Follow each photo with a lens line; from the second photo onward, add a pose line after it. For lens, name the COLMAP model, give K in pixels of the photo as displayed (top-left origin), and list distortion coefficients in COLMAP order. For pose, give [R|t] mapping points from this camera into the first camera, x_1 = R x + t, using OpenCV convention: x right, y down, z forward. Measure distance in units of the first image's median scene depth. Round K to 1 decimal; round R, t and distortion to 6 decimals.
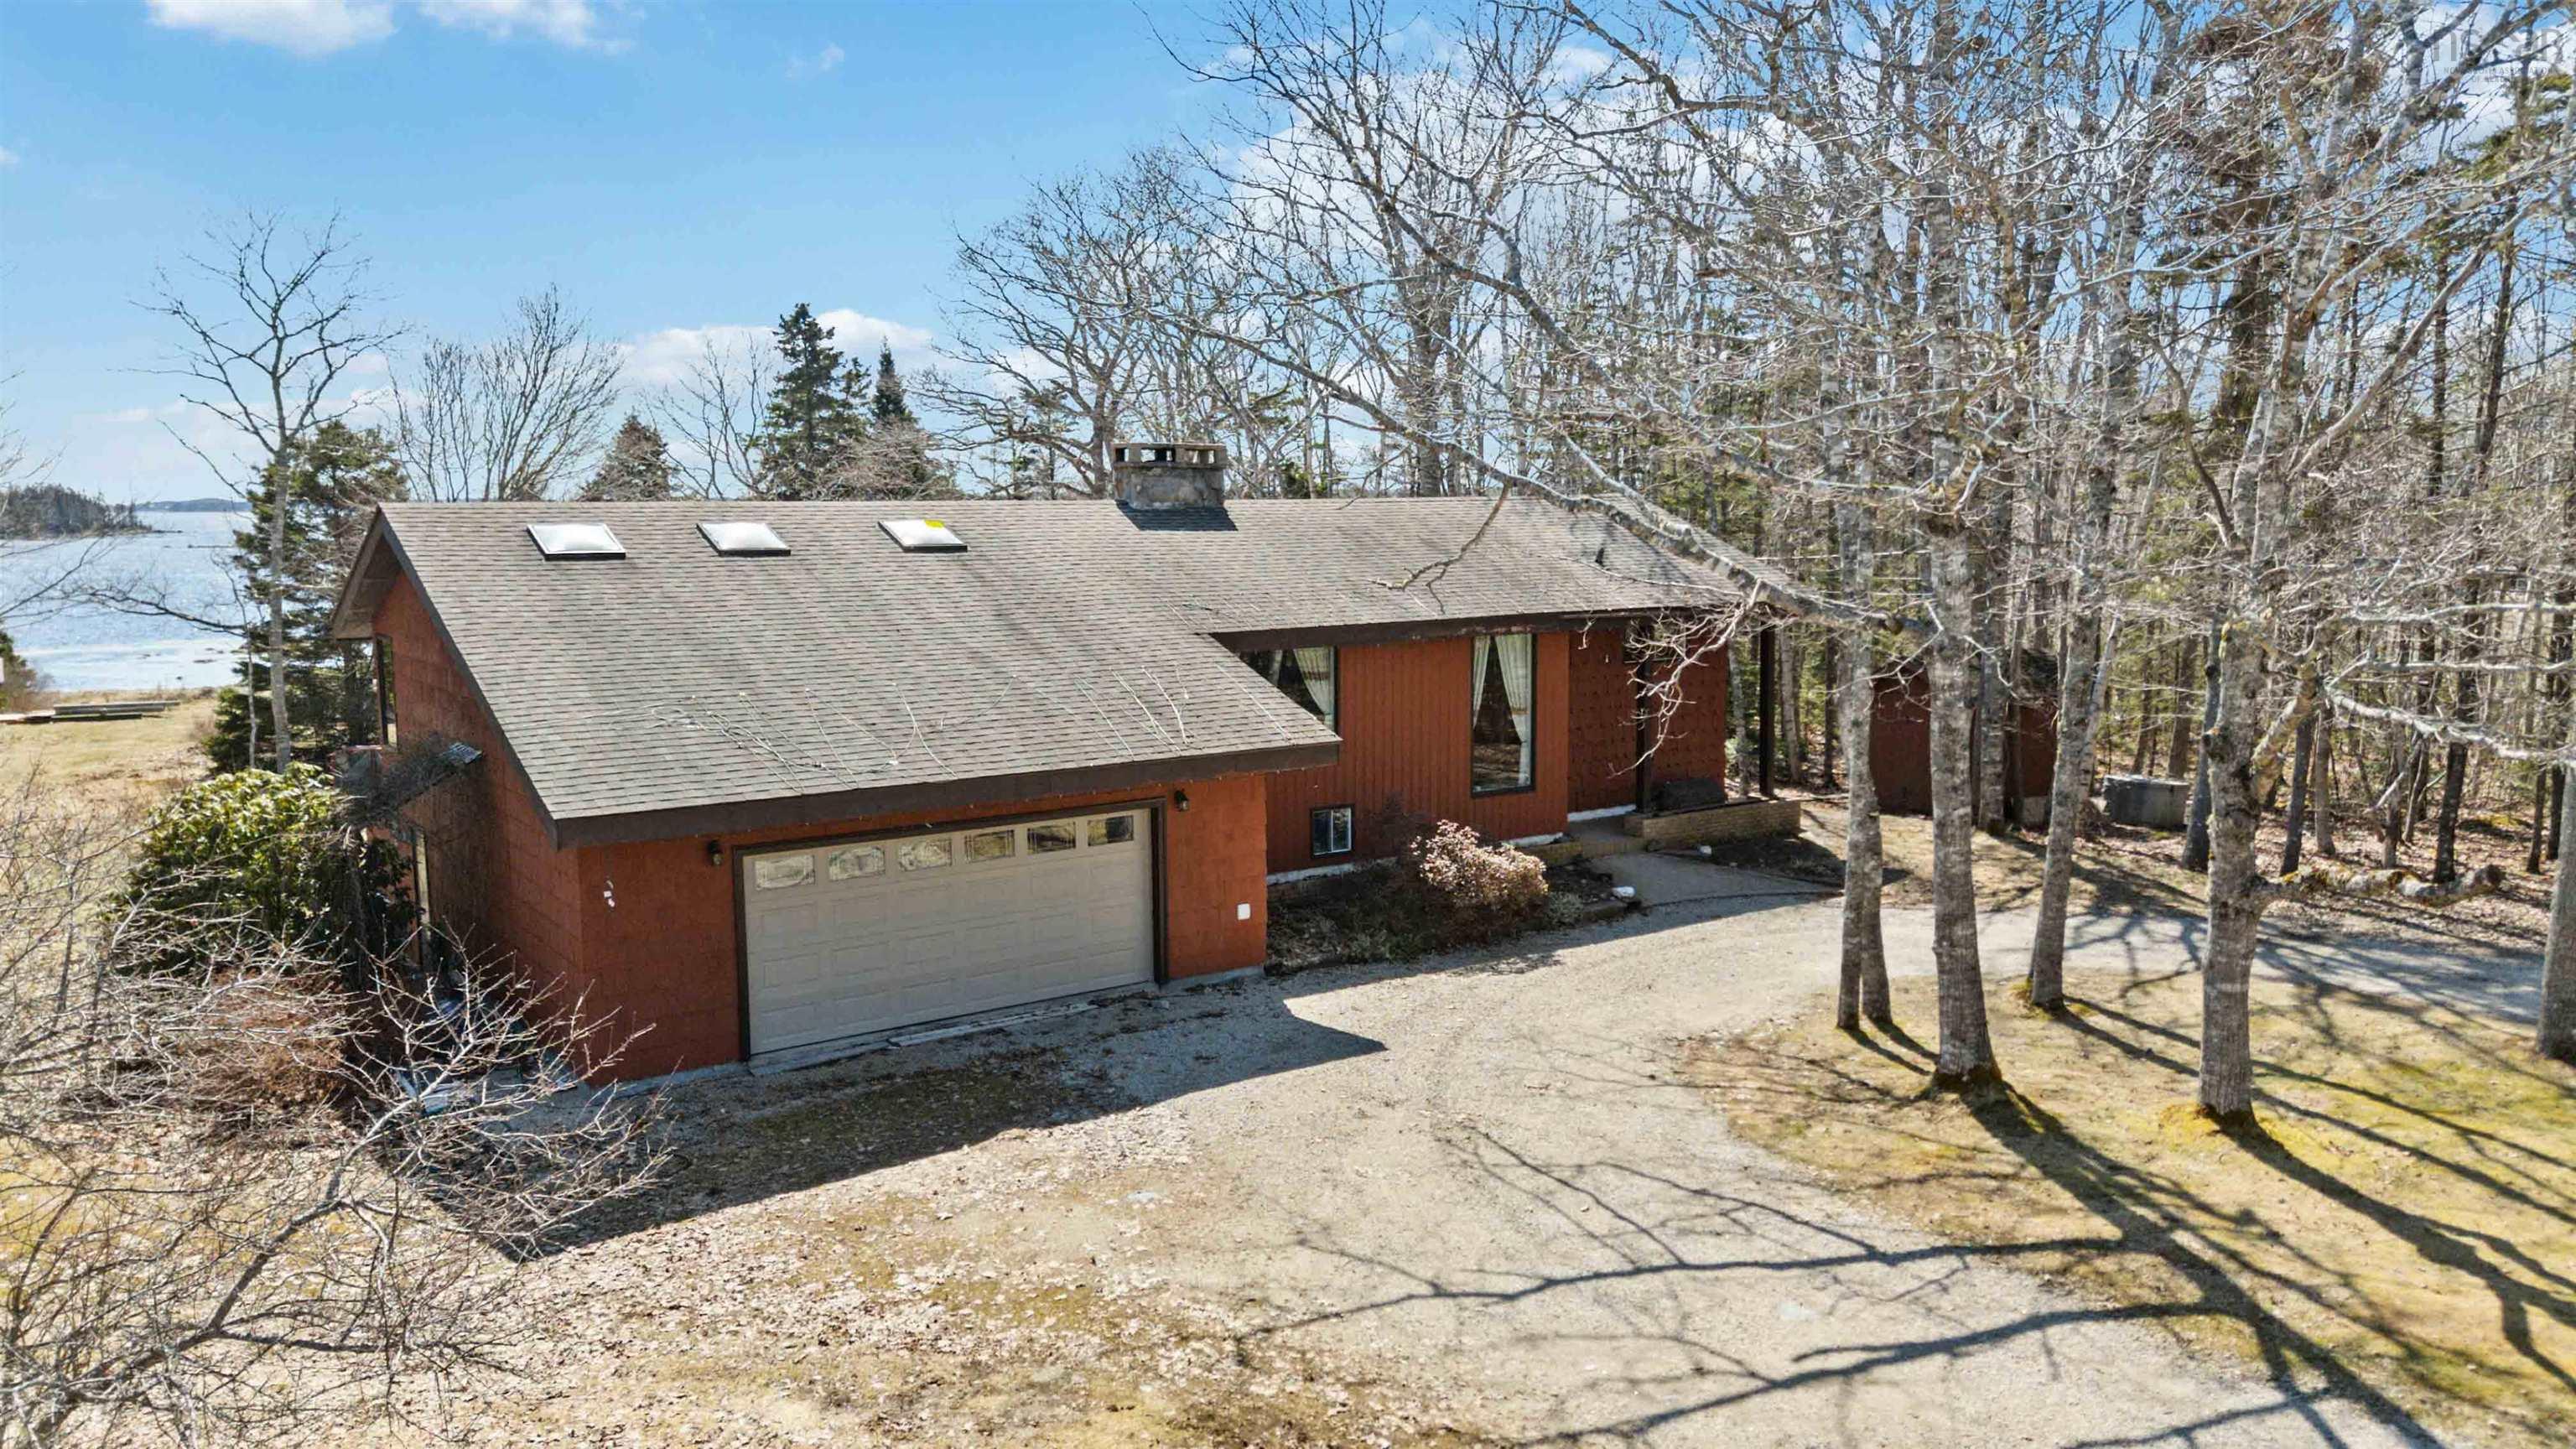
lens RADIAL K [[1858.6, 0, 1302.2], [0, 1858.6, 727.2], [0, 0, 1]] dist [0.101041, -0.114036]
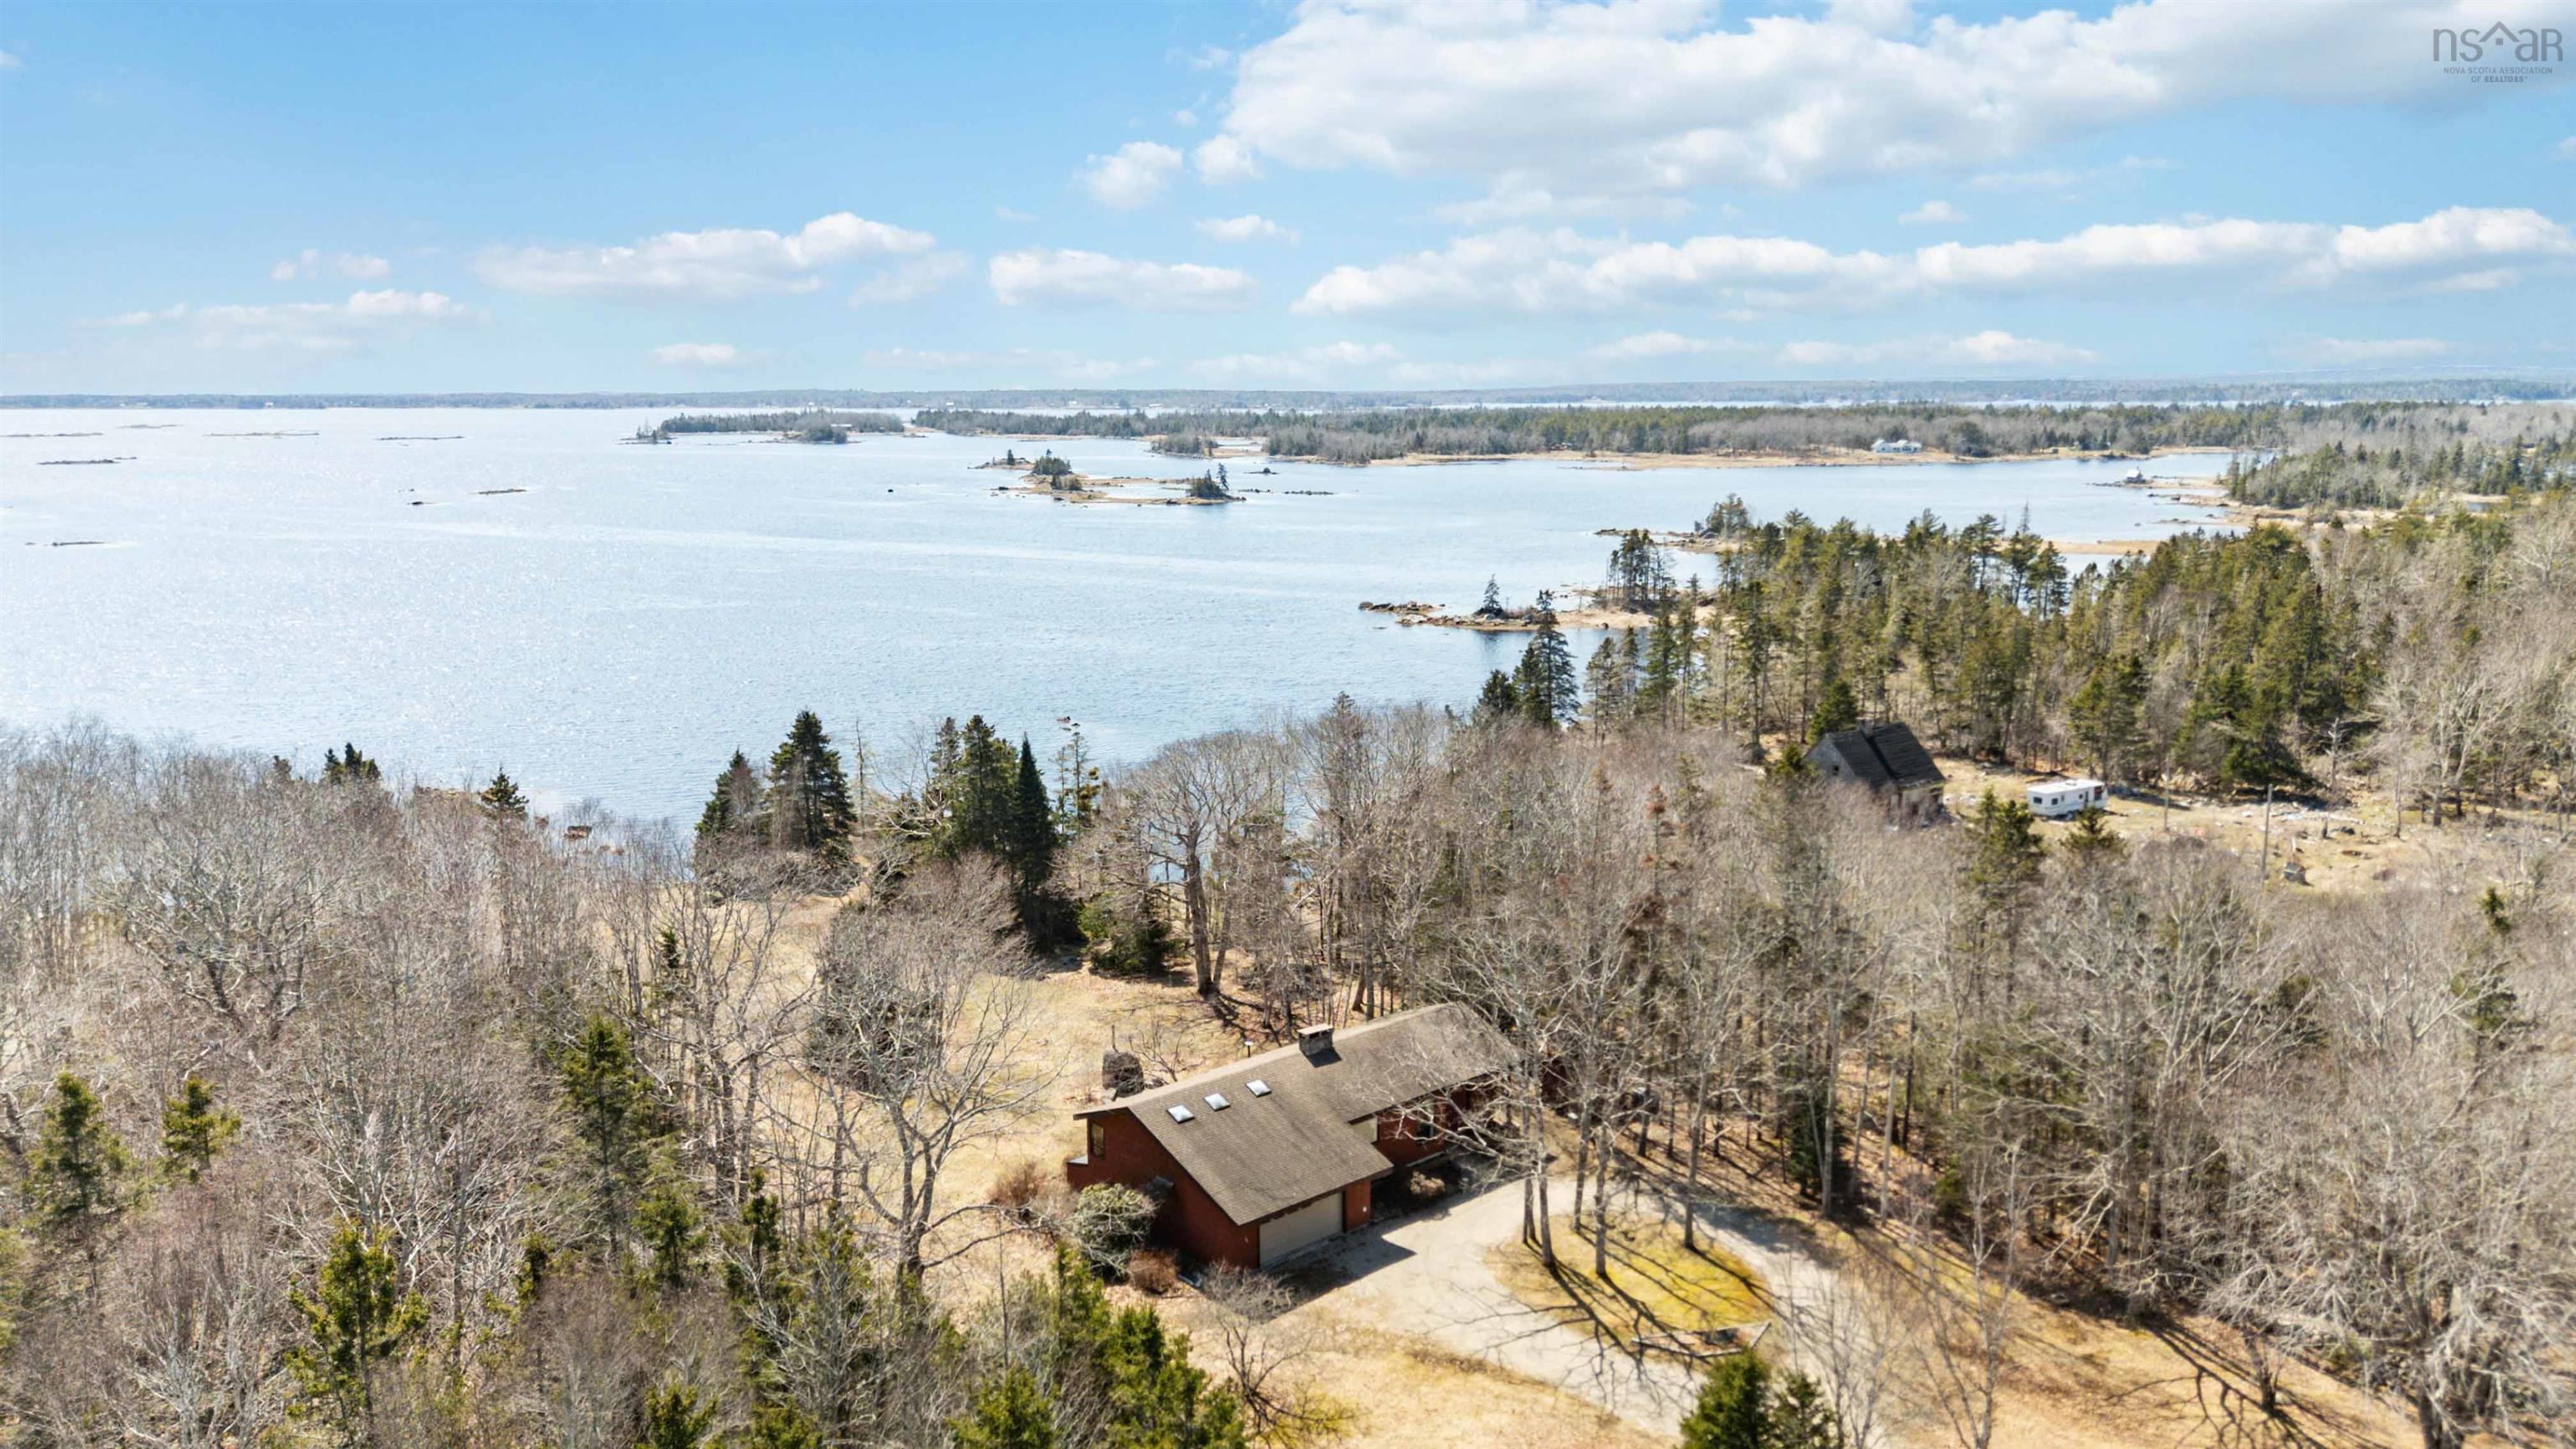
lens RADIAL K [[1858.6, 0, 1302.2], [0, 1858.6, 727.2], [0, 0, 1]] dist [0.101041, -0.114036]
pose [[0.992890, -0.014840, 0.118103, -0.552864], [0.007604, 0.998079, 0.061482, -1.031133], [-0.118789, -0.060147, 0.991096, -2.465451]]
